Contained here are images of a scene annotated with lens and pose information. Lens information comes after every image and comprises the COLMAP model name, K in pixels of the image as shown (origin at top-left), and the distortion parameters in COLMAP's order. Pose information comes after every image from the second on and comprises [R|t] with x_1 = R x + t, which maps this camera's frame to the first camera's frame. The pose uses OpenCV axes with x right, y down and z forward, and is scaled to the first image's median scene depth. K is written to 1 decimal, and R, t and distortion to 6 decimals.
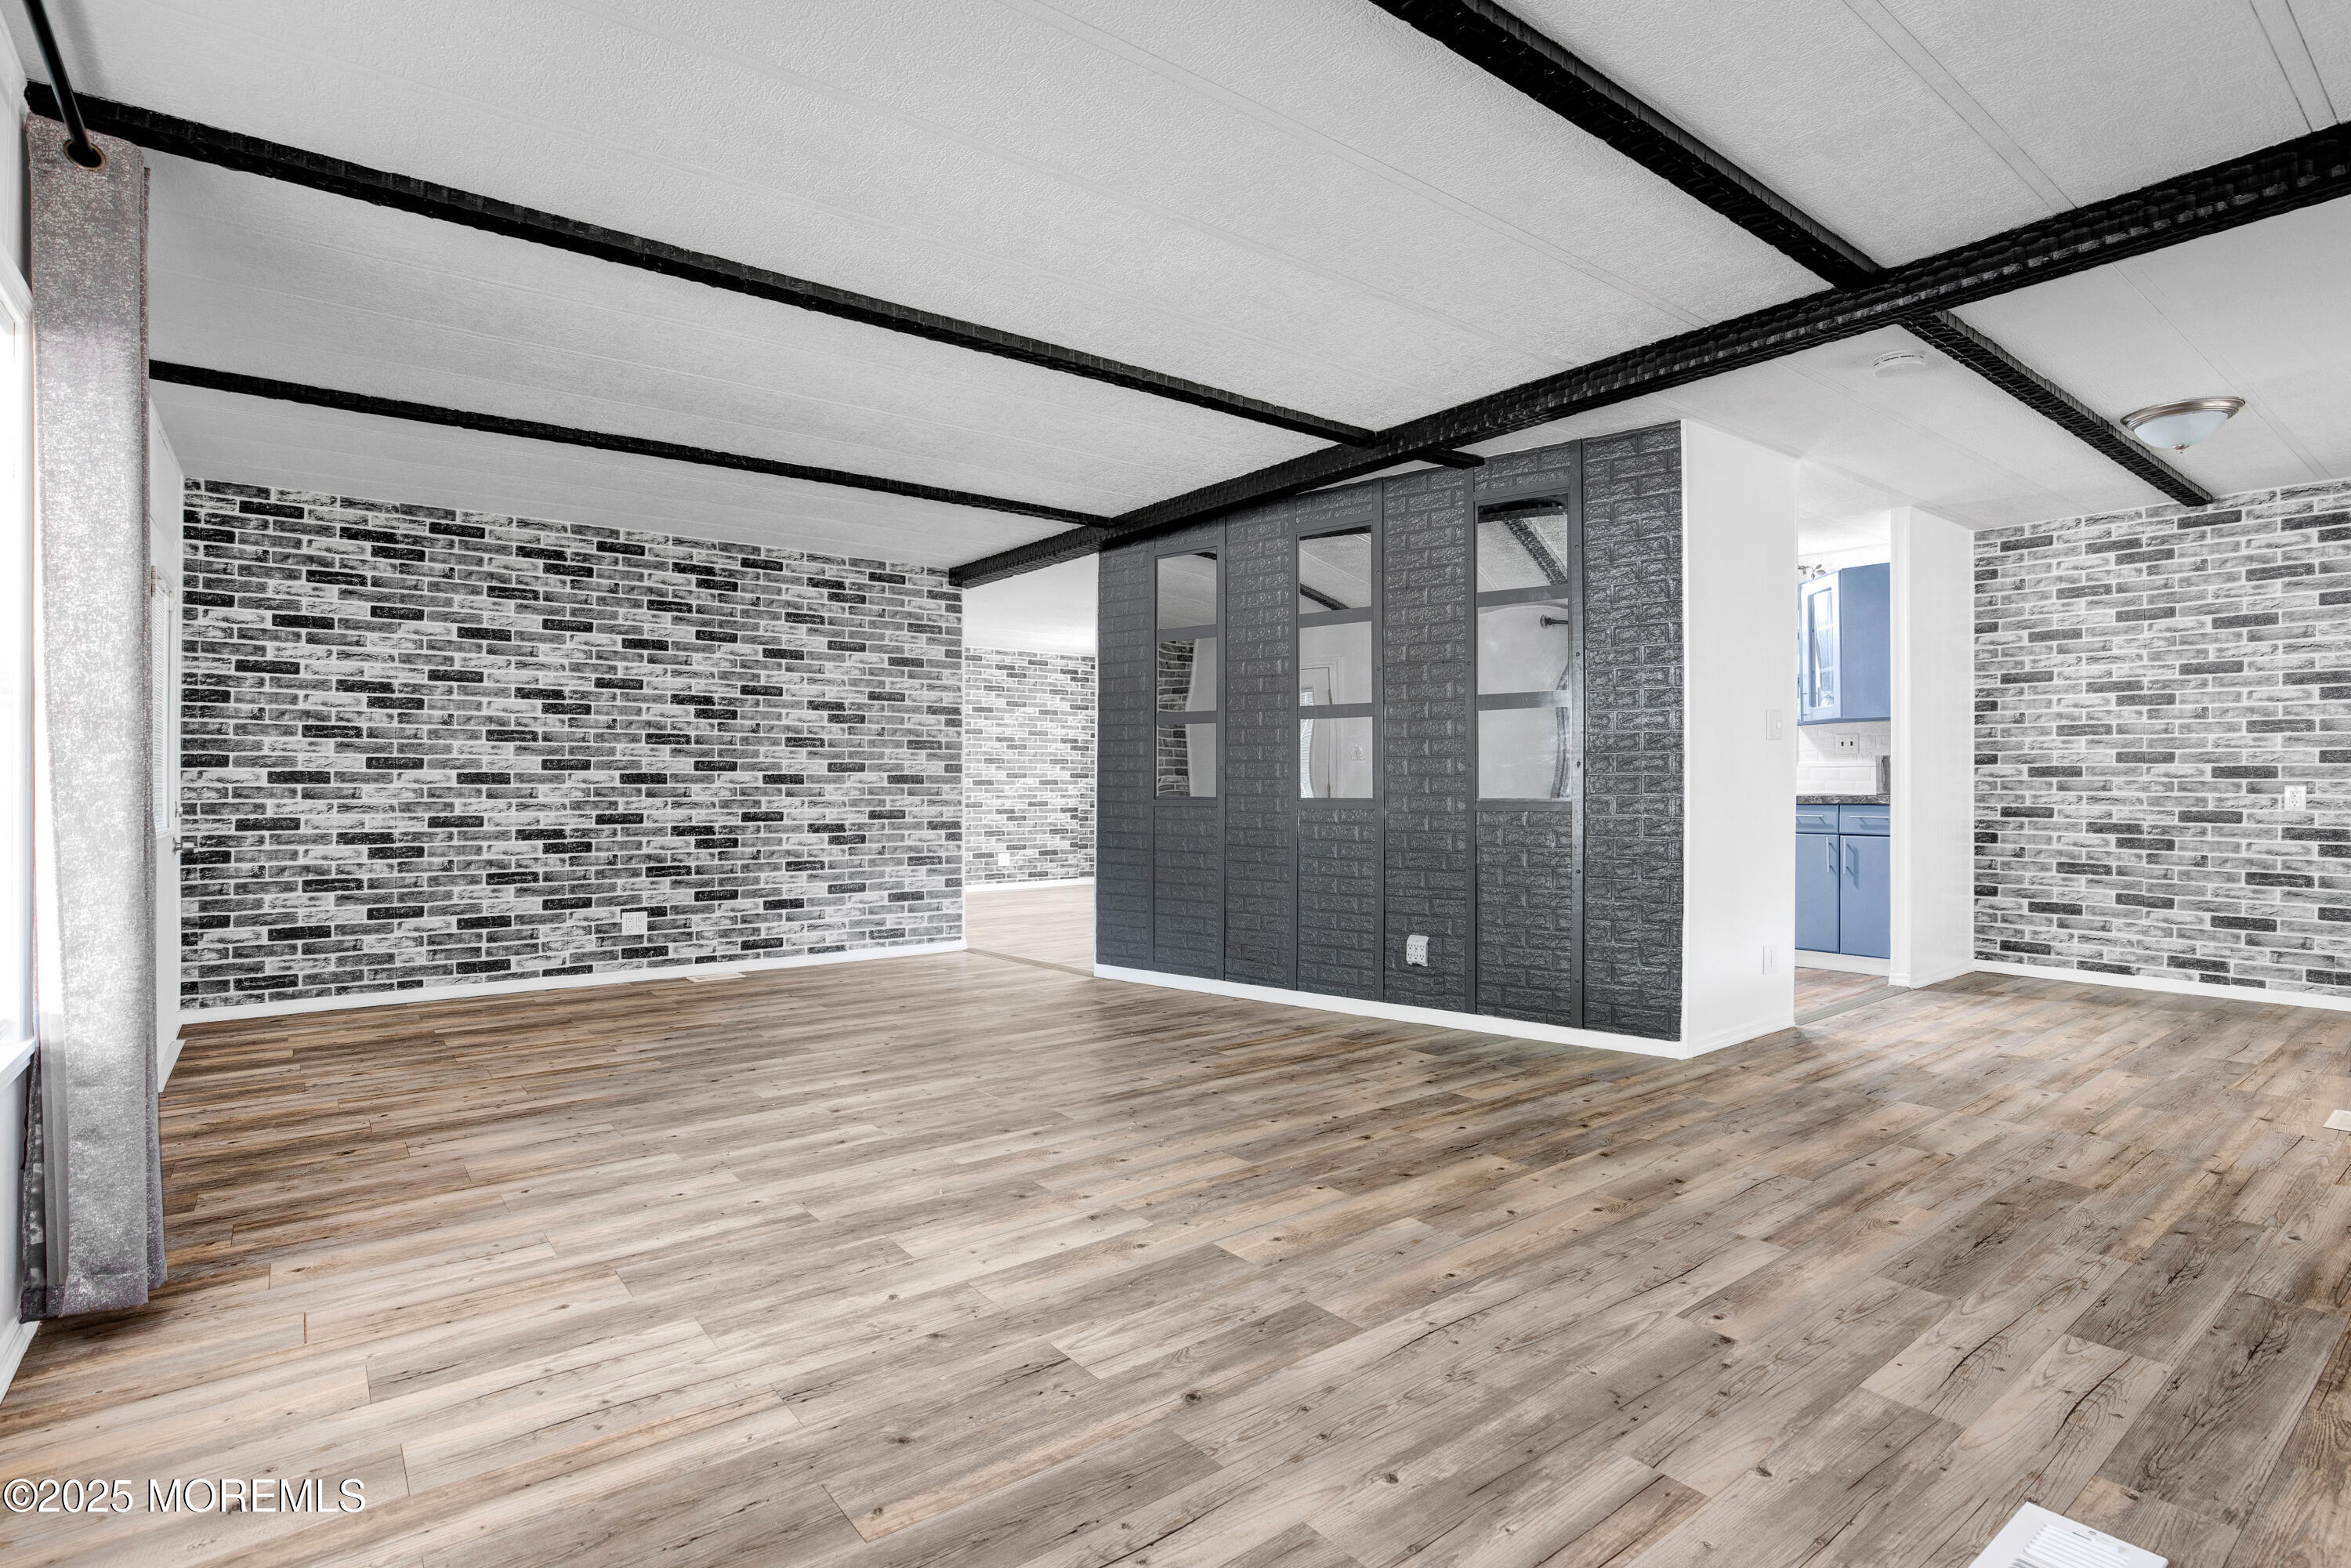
lens RADIAL K [[1120.6, 0, 1175.5], [0, 1120.6, 784.0], [0, 0, 1]] dist [-0.000388, 0.000066]
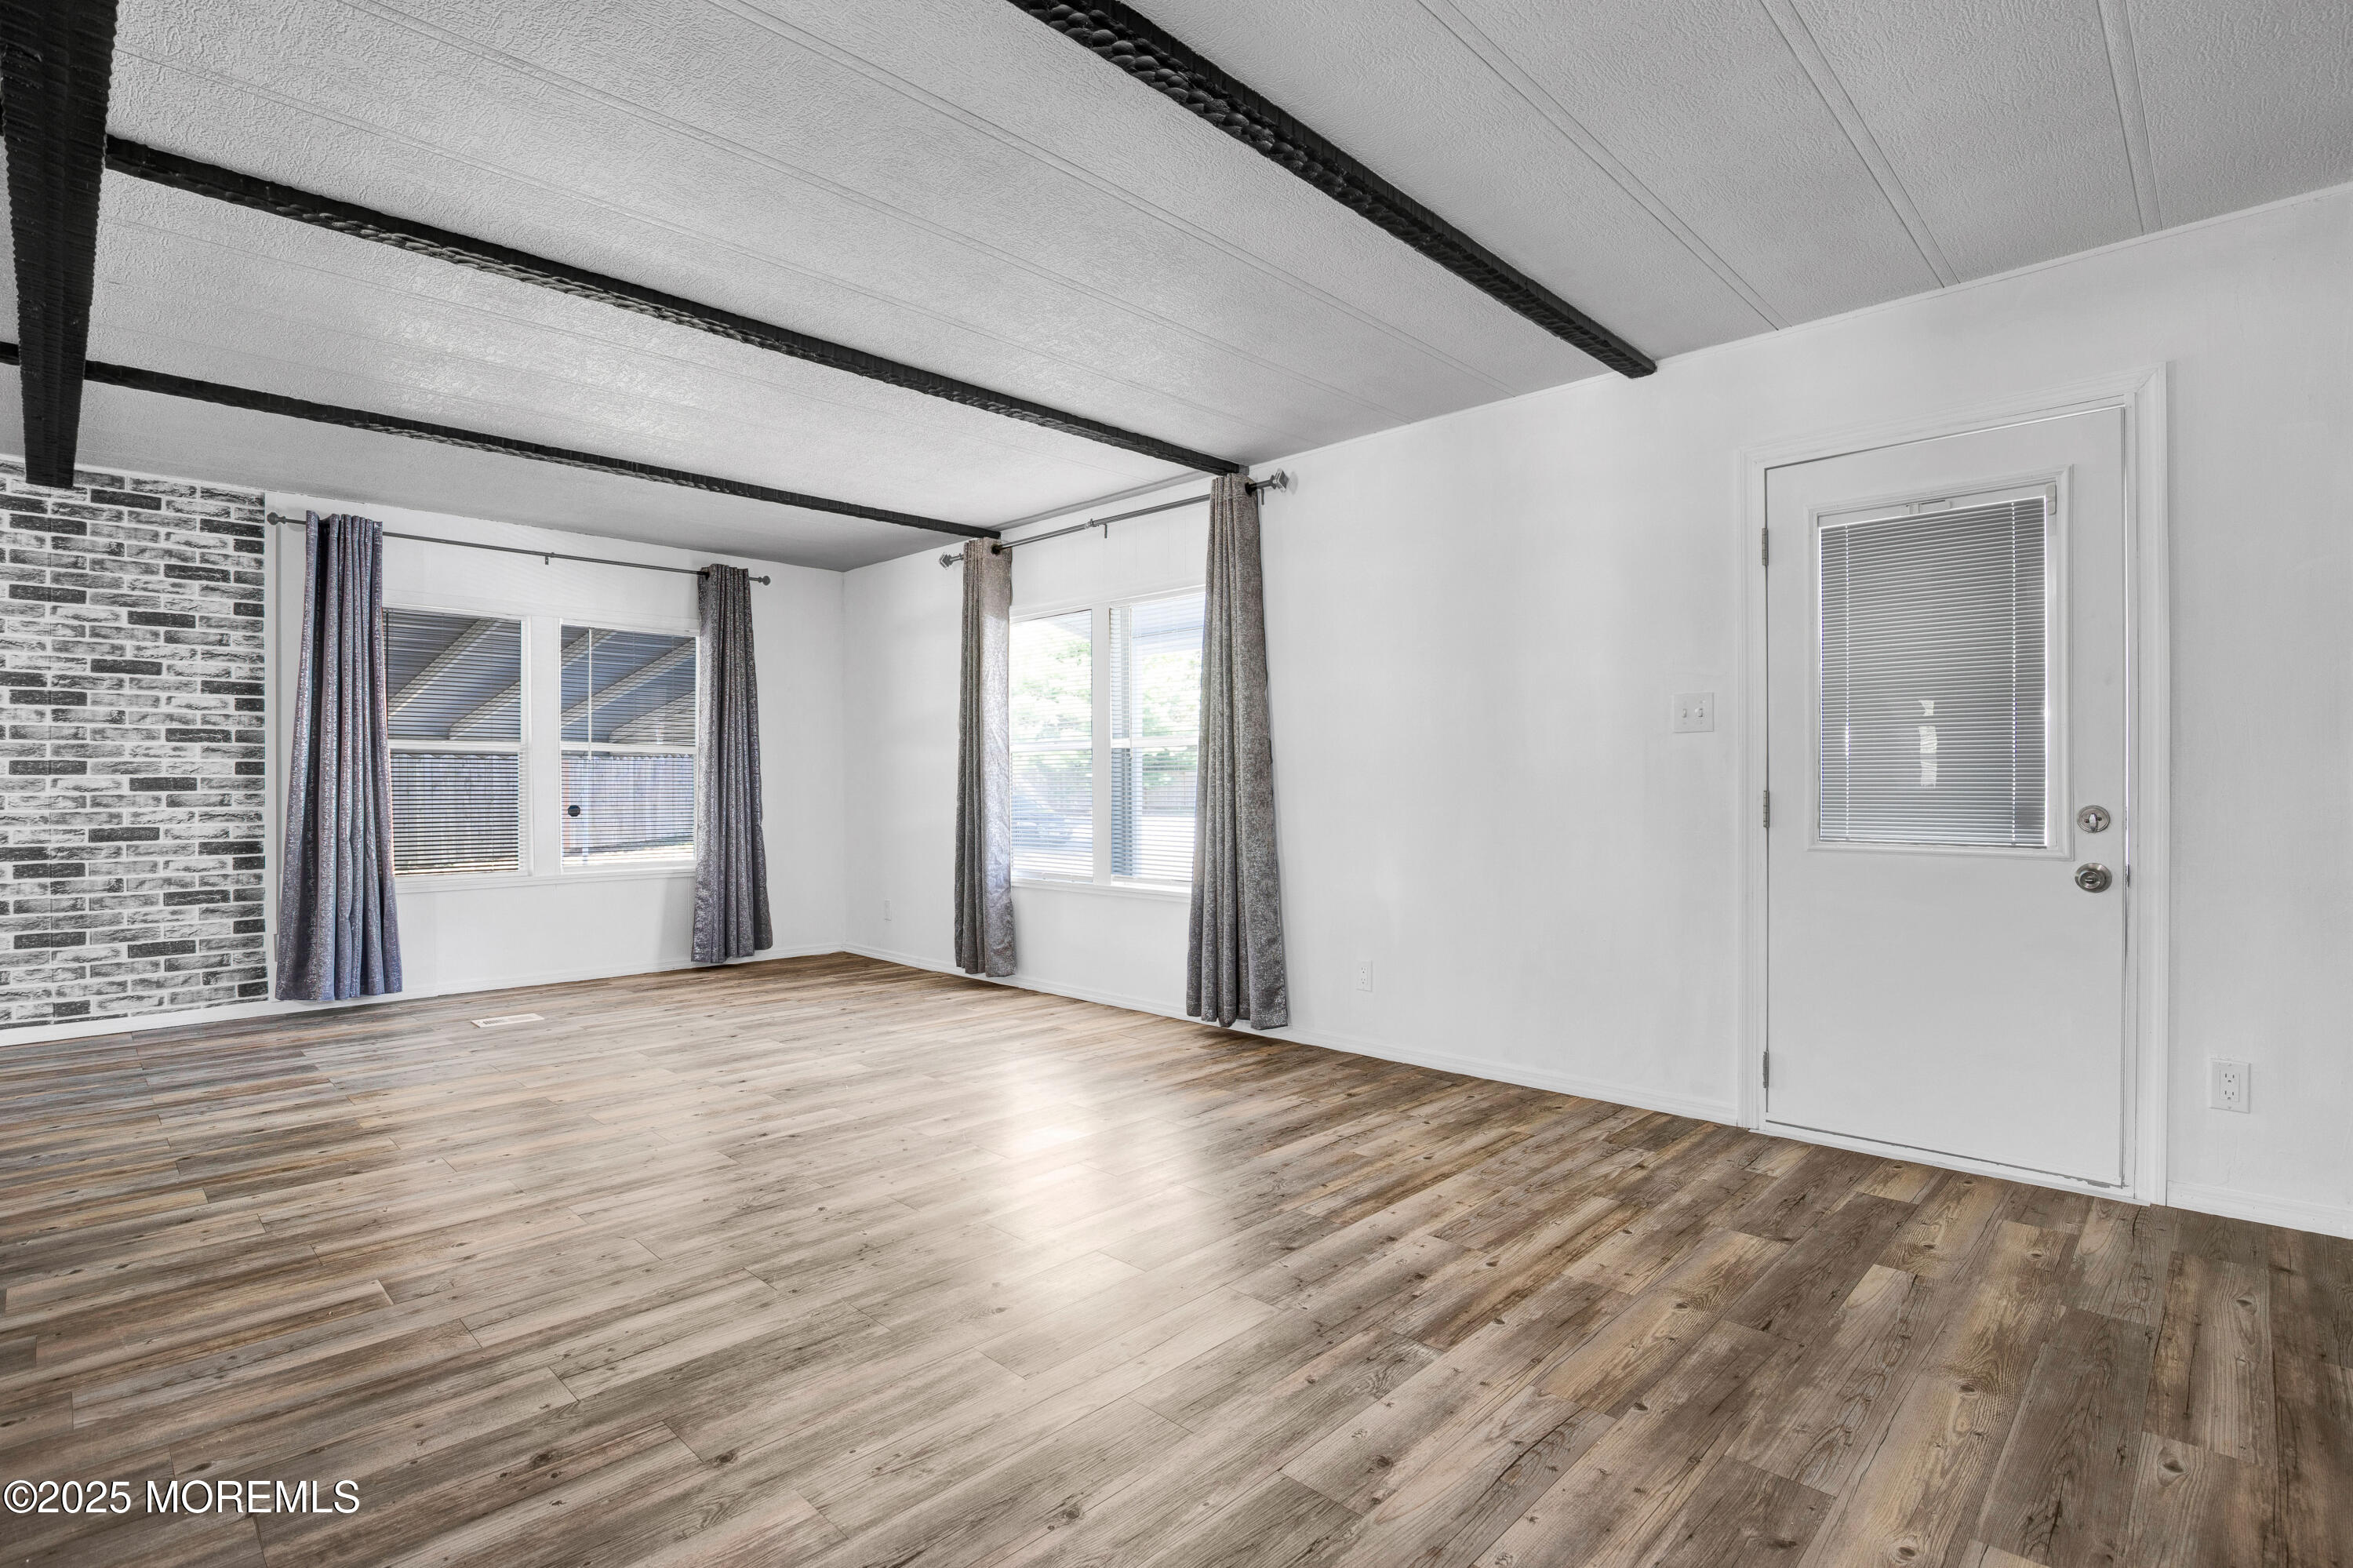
lens RADIAL K [[1121.7, 0, 1176.5], [0, 1121.7, 784.0], [0, 0, 1]] dist [-0.000388, 0.000066]
pose [[-0.990067, 0.011058, -0.140163, -0.355755], [0.010475, 0.999933, 0.004903, -0.019417], [0.140208, 0.003386, -0.990116, 2.048036]]
